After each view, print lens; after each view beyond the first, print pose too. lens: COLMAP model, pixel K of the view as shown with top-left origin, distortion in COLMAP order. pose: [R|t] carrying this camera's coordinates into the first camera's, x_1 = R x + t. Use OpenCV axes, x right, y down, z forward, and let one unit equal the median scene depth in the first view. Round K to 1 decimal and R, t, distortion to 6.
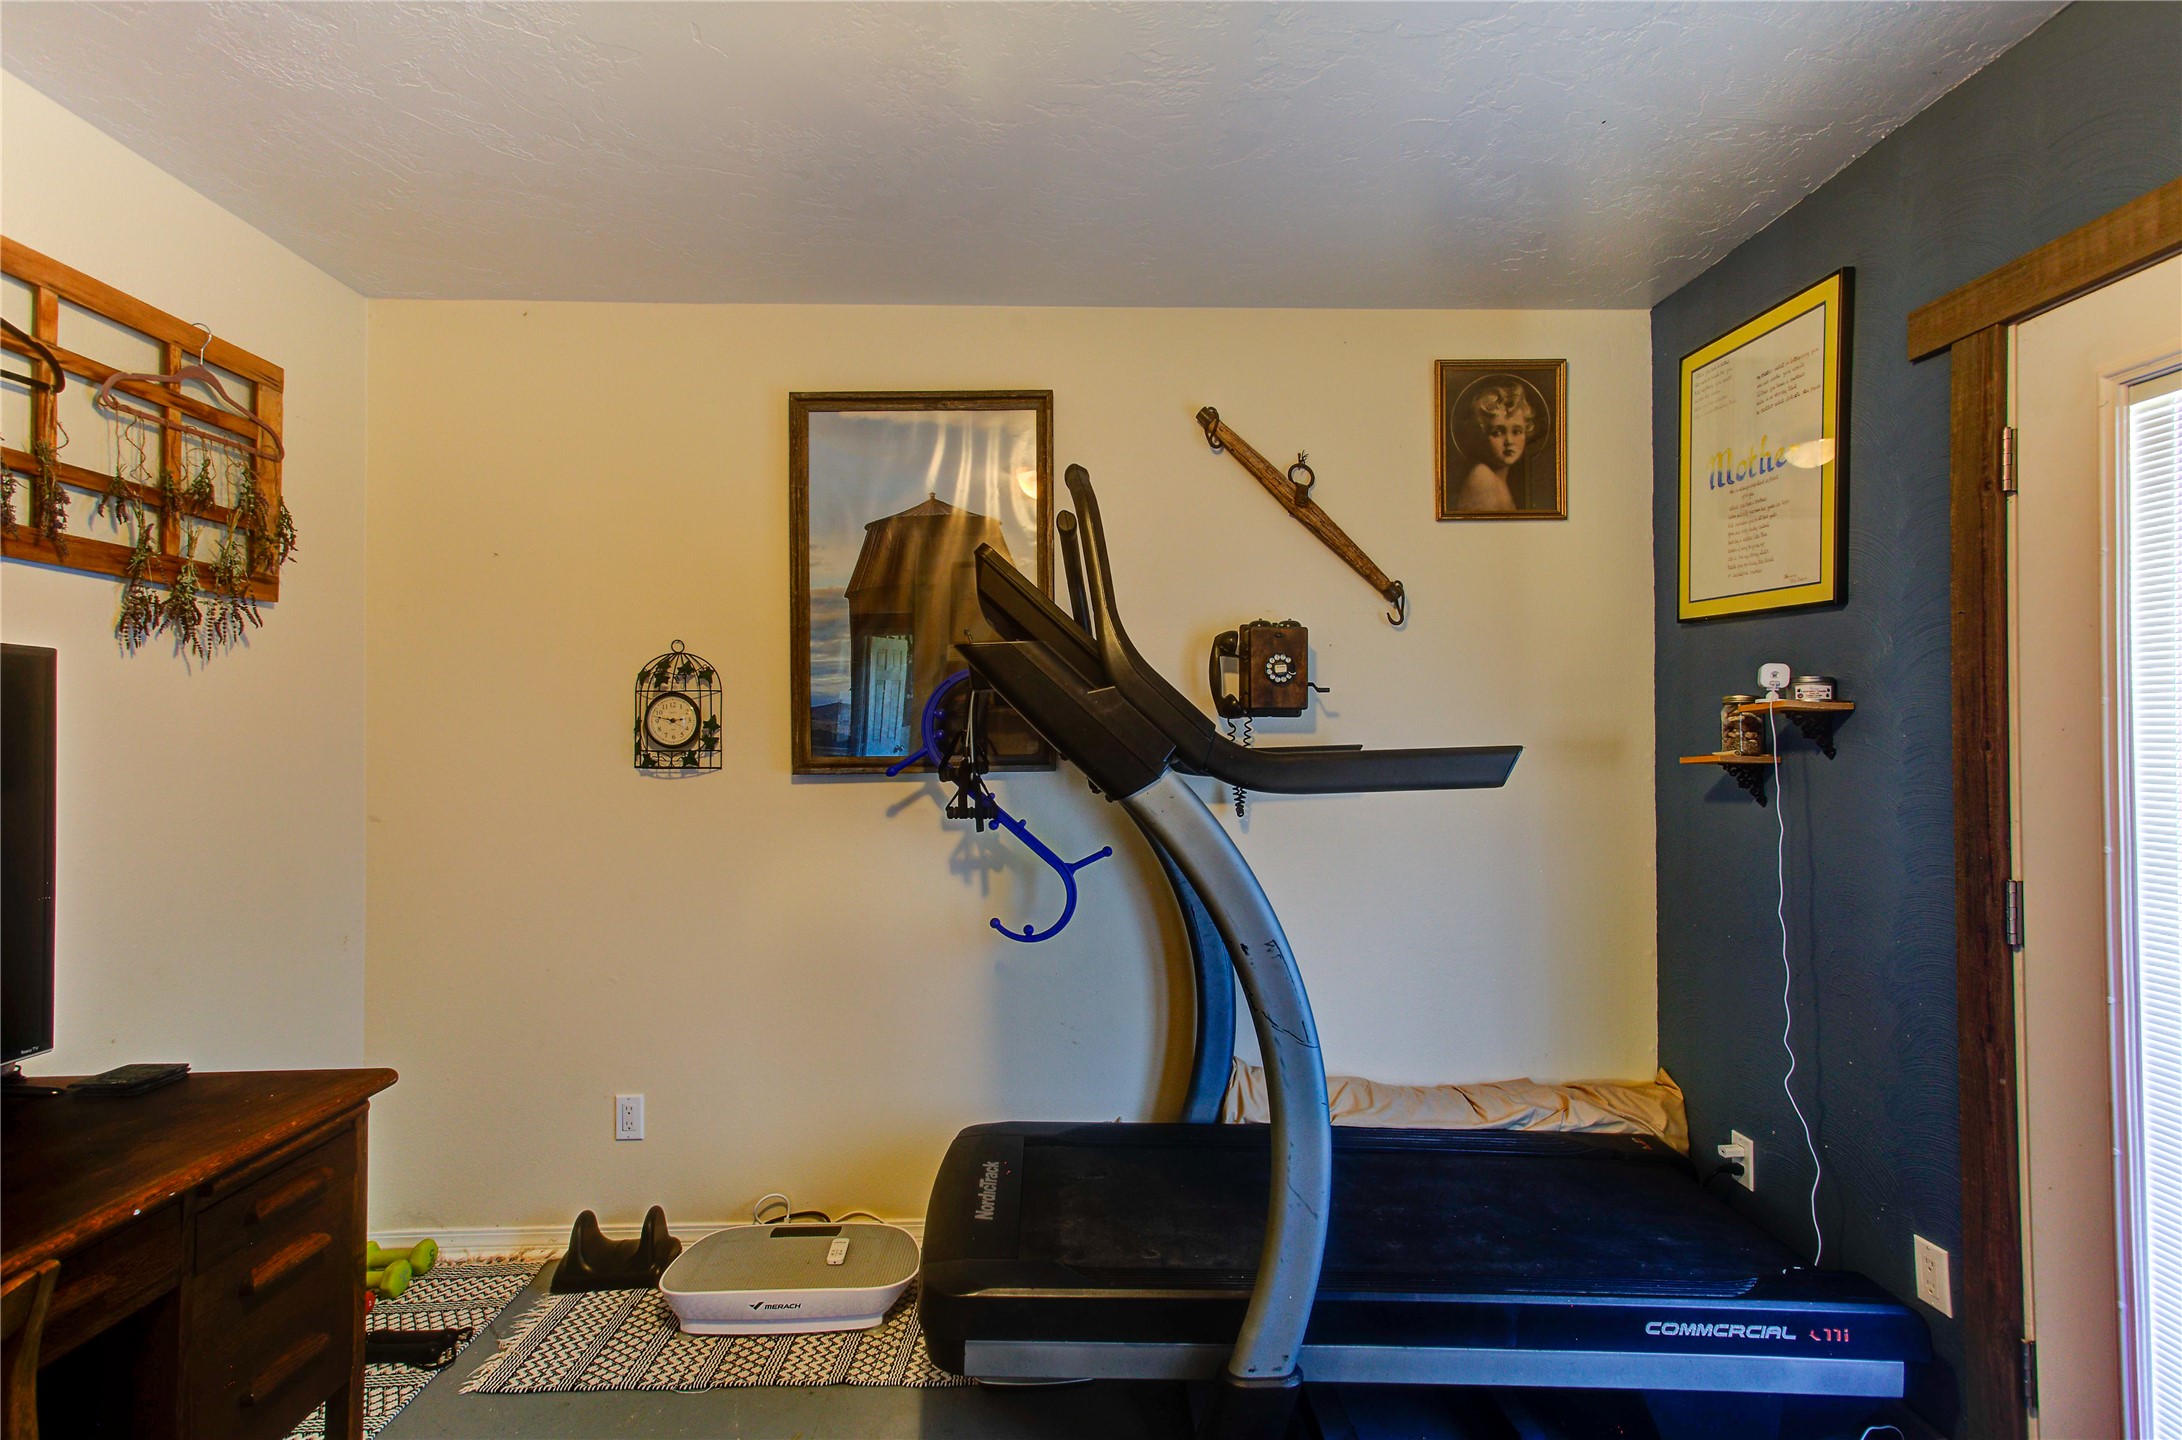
lens RADIAL K [[1034.1, 0, 1098.2], [0, 1034.1, 721.0], [0, 0, 1]] dist [0.003516, 0.001377]
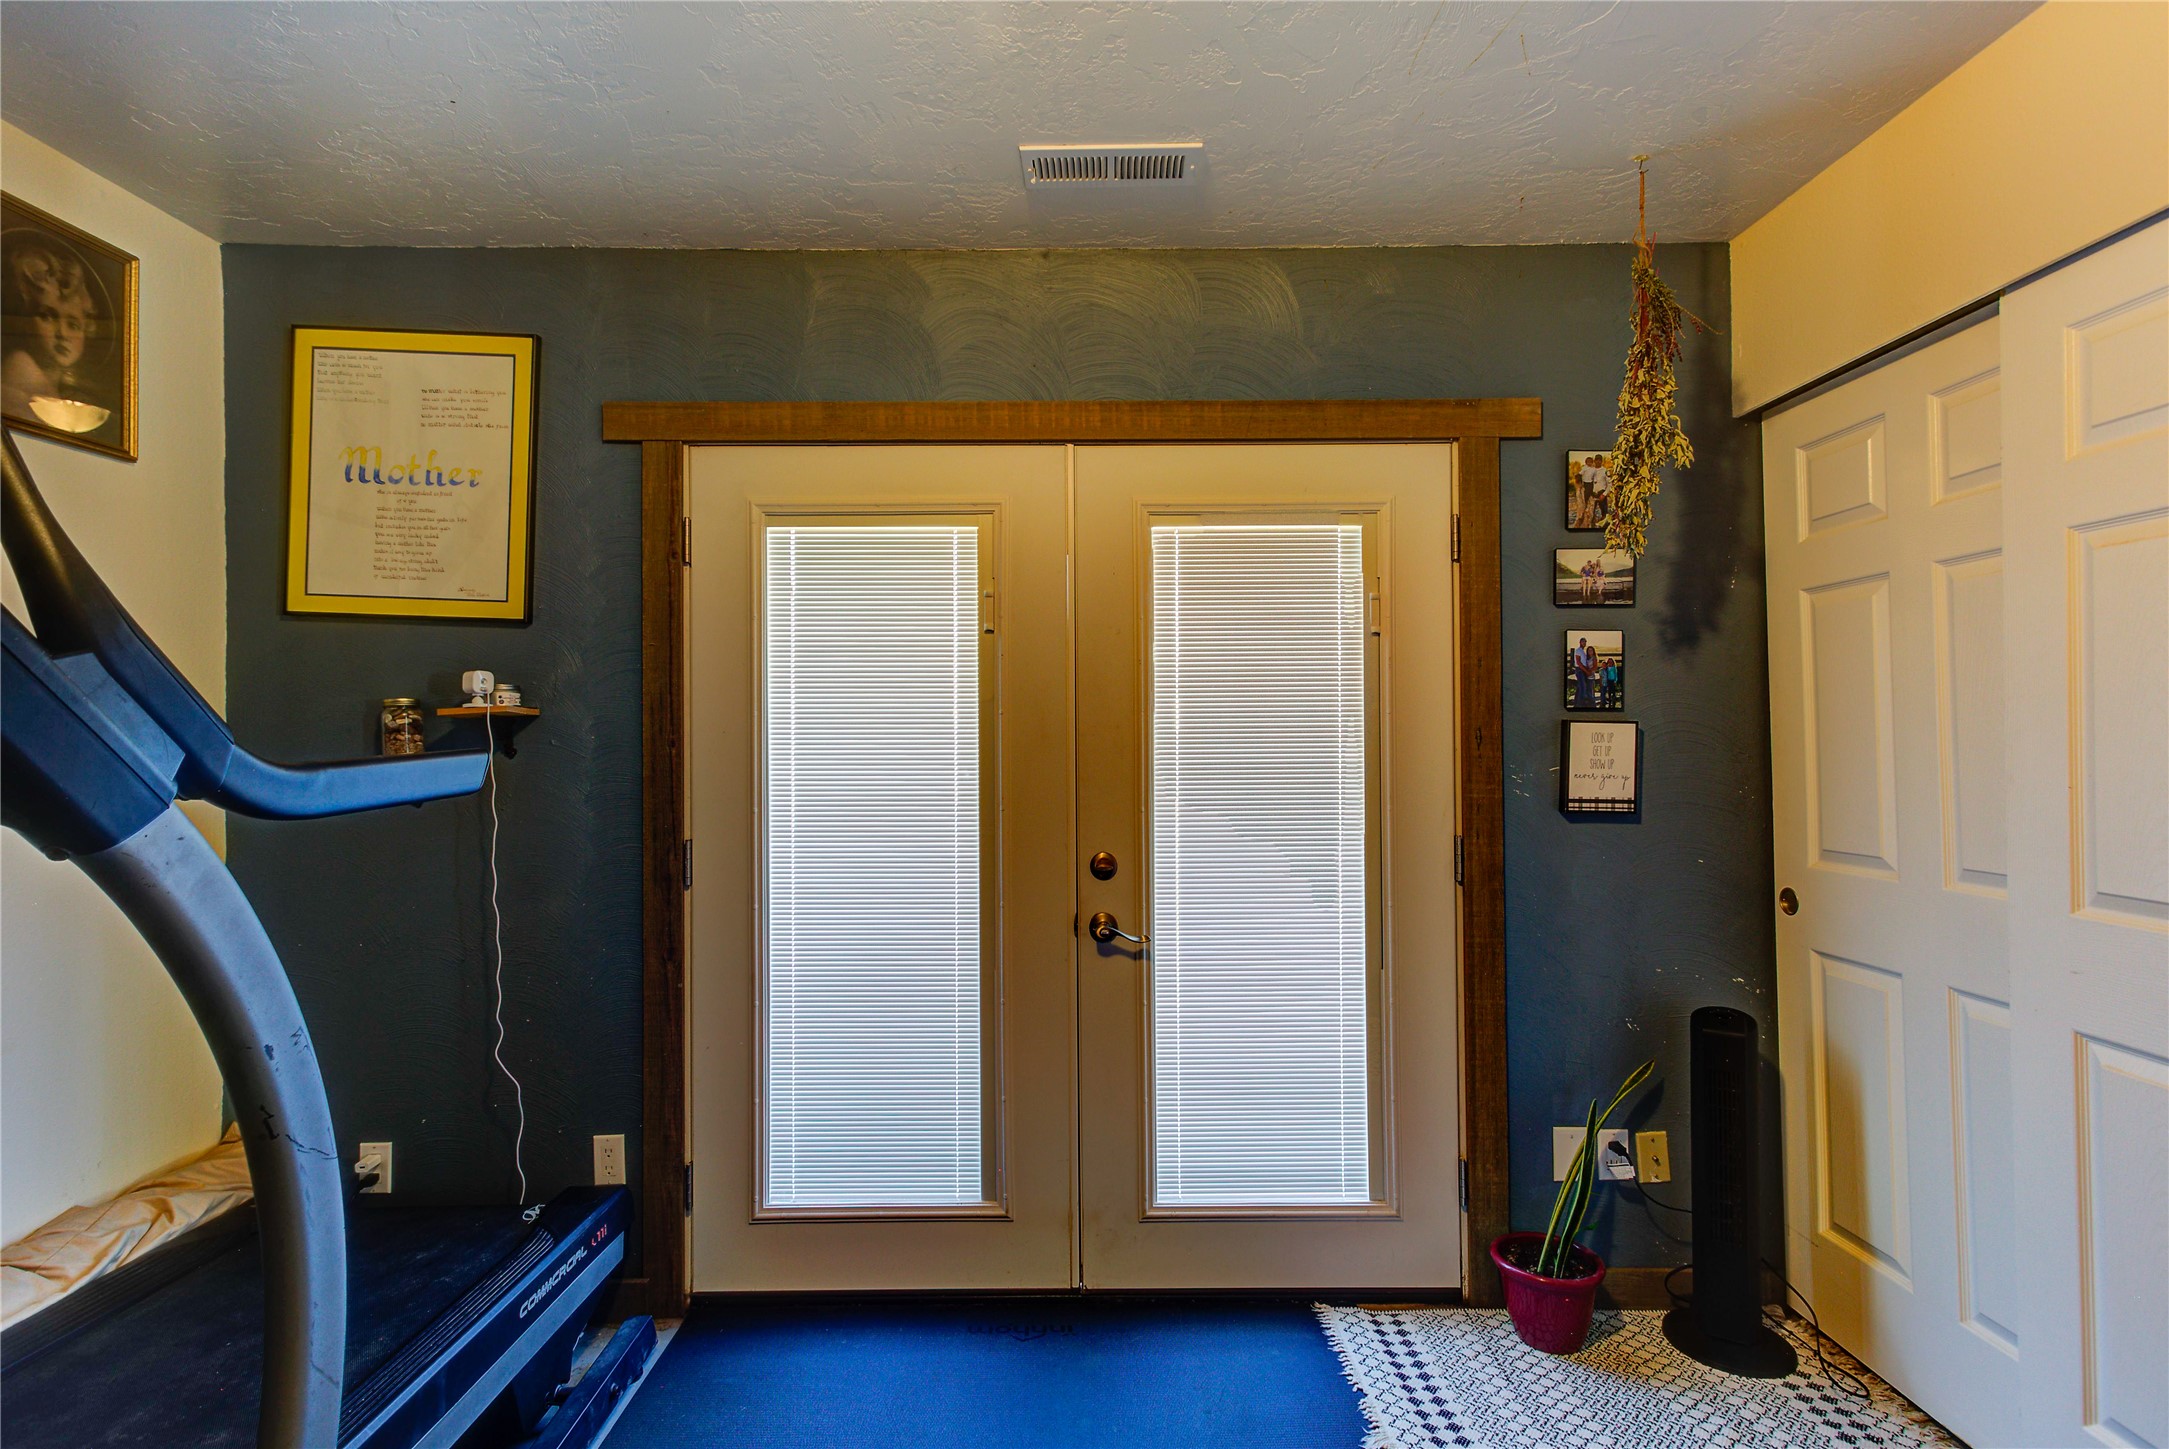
lens RADIAL K [[1027.9, 0, 1090.0], [0, 1027.9, 717.6], [0, 0, 1]] dist [0.003516, 0.001377]
pose [[0.012413, 0.017642, 0.999767, -0.374411], [-0.007561, 0.999817, -0.017549, 0.006698], [-0.999894, -0.007342, 0.012544, 0.322315]]
